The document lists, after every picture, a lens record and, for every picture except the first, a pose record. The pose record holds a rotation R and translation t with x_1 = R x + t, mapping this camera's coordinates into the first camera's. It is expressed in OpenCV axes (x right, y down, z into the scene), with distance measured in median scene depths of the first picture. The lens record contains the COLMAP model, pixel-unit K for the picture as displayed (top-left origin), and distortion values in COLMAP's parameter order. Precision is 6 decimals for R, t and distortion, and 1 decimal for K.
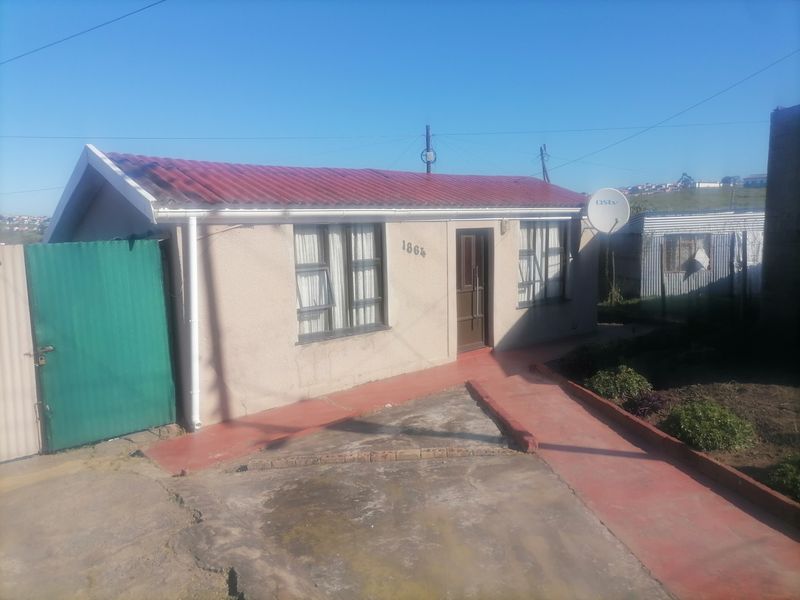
lens RADIAL K [[594.9, 0, 396.8], [0, 594.9, 313.9], [0, 0, 1]] dist [0.052415, -0.063087]
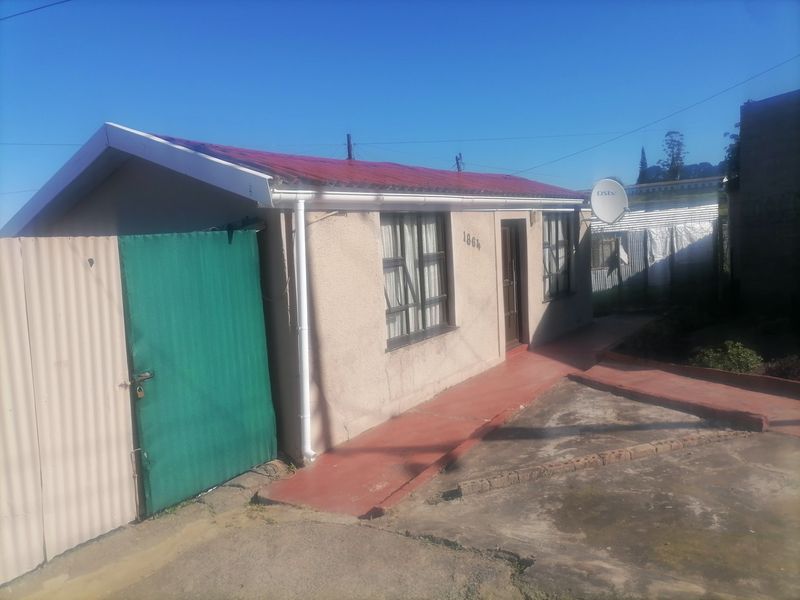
lens RADIAL K [[594.9, 0, 396.8], [0, 594.9, 313.9], [0, 0, 1]] dist [0.052415, -0.063087]
pose [[0.967952, -0.074698, 0.239771, -0.328786], [0.083759, 0.996098, -0.027811, 0.020497], [-0.236758, 0.047002, 0.970431, 0.146406]]
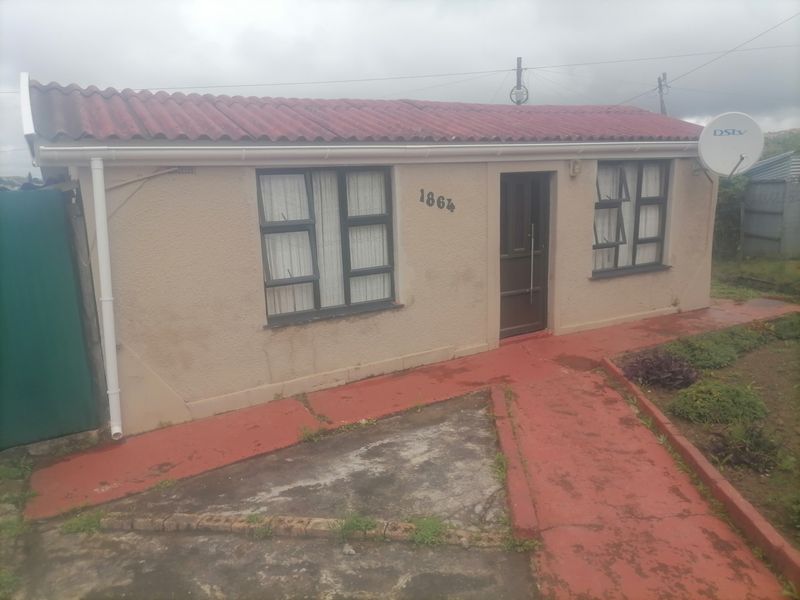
lens RADIAL K [[594.9, 0, 396.8], [0, 594.9, 313.9], [0, 0, 1]] dist [0.052415, -0.063087]
pose [[0.981754, 0.022127, -0.188864, 0.129798], [-0.008889, 0.997461, 0.070651, -0.021045], [0.189948, -0.067683, 0.979458, 0.262807]]
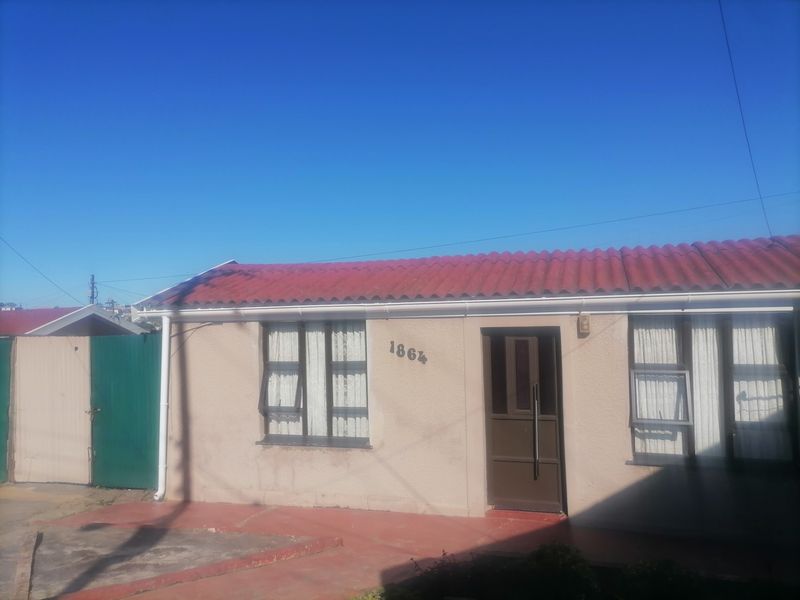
lens RADIAL K [[594.9, 0, 396.8], [0, 594.9, 313.9], [0, 0, 1]] dist [0.052415, -0.063087]
pose [[0.540366, -0.002262, -0.841427, 0.720383], [-0.117932, 0.989922, -0.078397, -0.101046], [0.833125, 0.141594, 0.534653, 0.588644]]
